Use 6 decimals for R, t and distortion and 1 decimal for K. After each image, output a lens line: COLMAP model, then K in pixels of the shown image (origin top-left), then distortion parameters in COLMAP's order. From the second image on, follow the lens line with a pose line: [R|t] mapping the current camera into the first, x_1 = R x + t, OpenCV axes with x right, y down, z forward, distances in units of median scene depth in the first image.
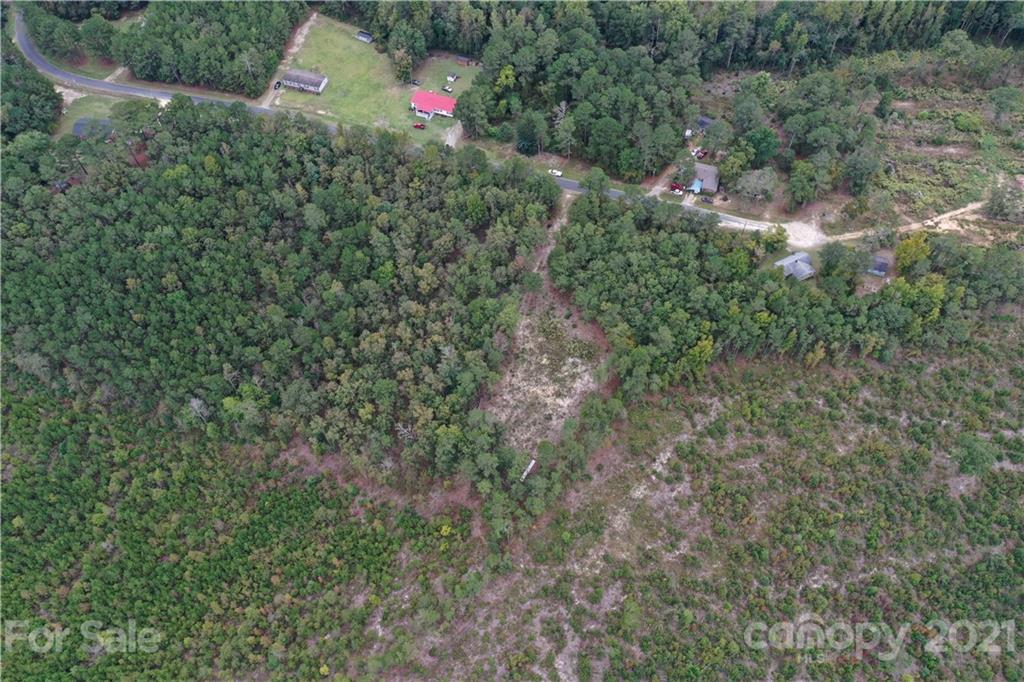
lens RADIAL K [[809.0, 0, 513.8], [0, 809.0, 340.4], [0, 0, 1]] dist [0.006751, 0.000291]
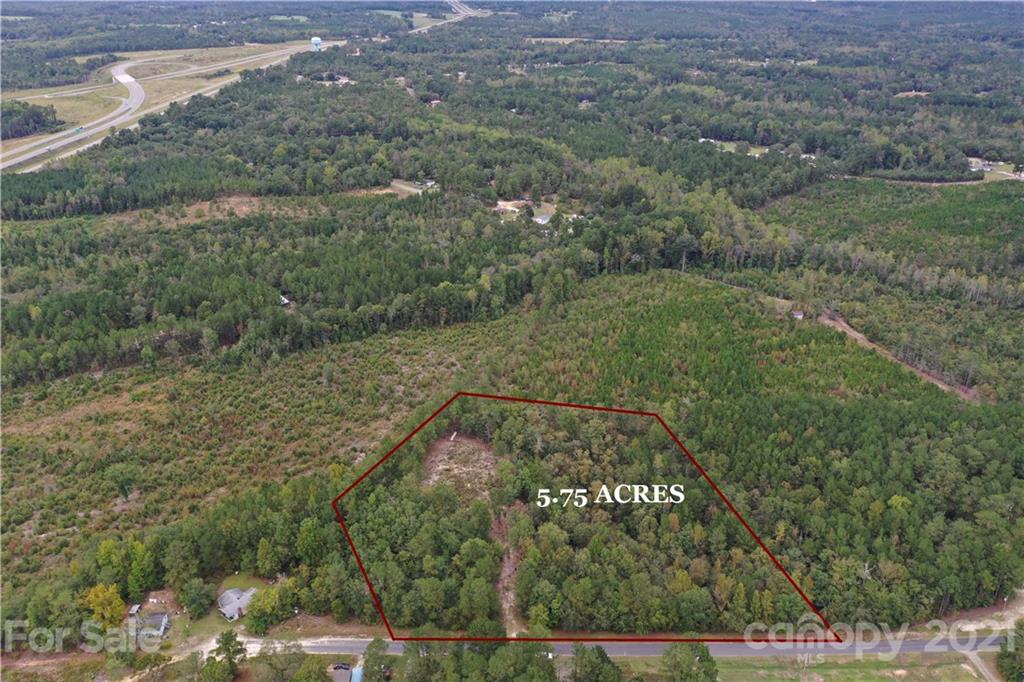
lens RADIAL K [[809.0, 0, 511.0], [0, 809.0, 343.4], [0, 0, 1]] dist [0.006751, 0.000291]
pose [[-0.932238, 0.169148, -0.319878, 0.341530], [-0.294332, 0.159745, 0.942258, -1.204233], [0.210480, 0.972559, -0.099134, 0.977957]]
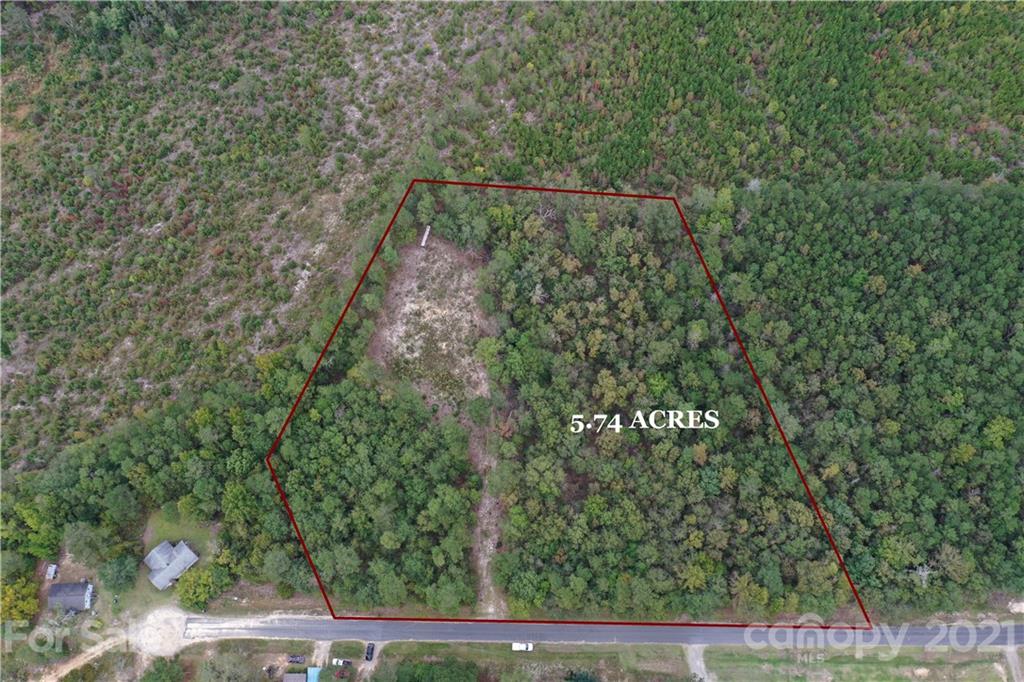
lens RADIAL K [[809.0, 0, 510.5], [0, 809.0, 341.6], [0, 0, 1]] dist [0.006751, 0.000291]
pose [[-0.944430, 0.312150, -0.103024, 0.062720], [-0.263502, -0.531559, 0.804992, -0.766858], [0.196515, 0.787406, 0.584272, 0.502101]]
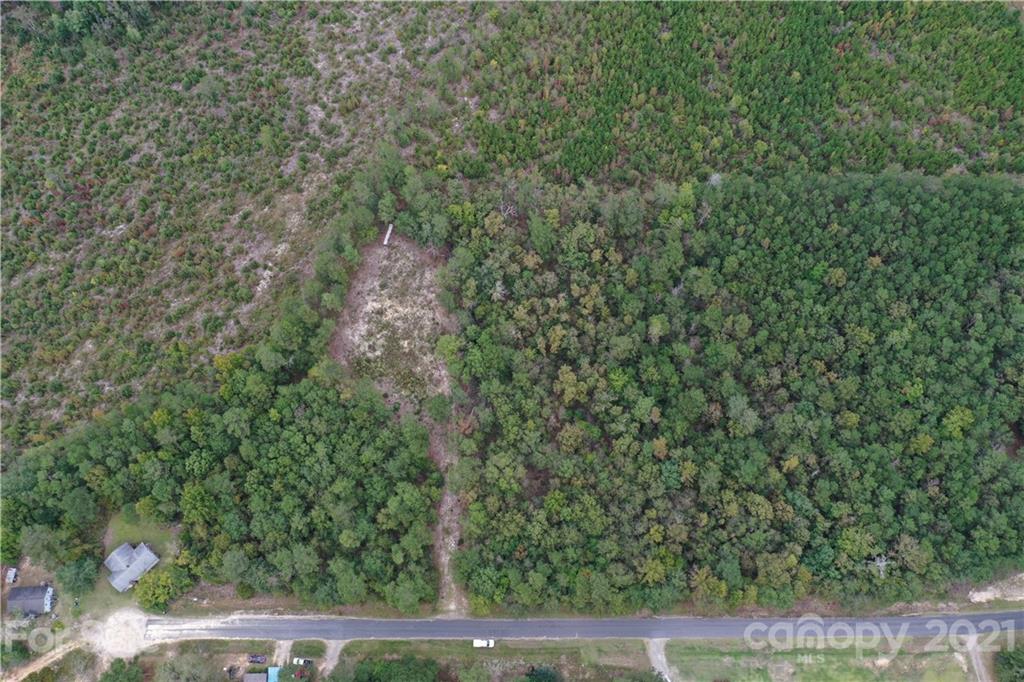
lens RADIAL K [[809.0, 0, 509.2], [0, 809.0, 342.2], [0, 0, 1]] dist [0.006751, 0.000291]
pose [[-0.939710, 0.325248, -0.105638, 0.025208], [-0.273396, -0.528957, 0.803405, -0.779522], [0.205428, 0.783848, 0.585987, 0.512716]]
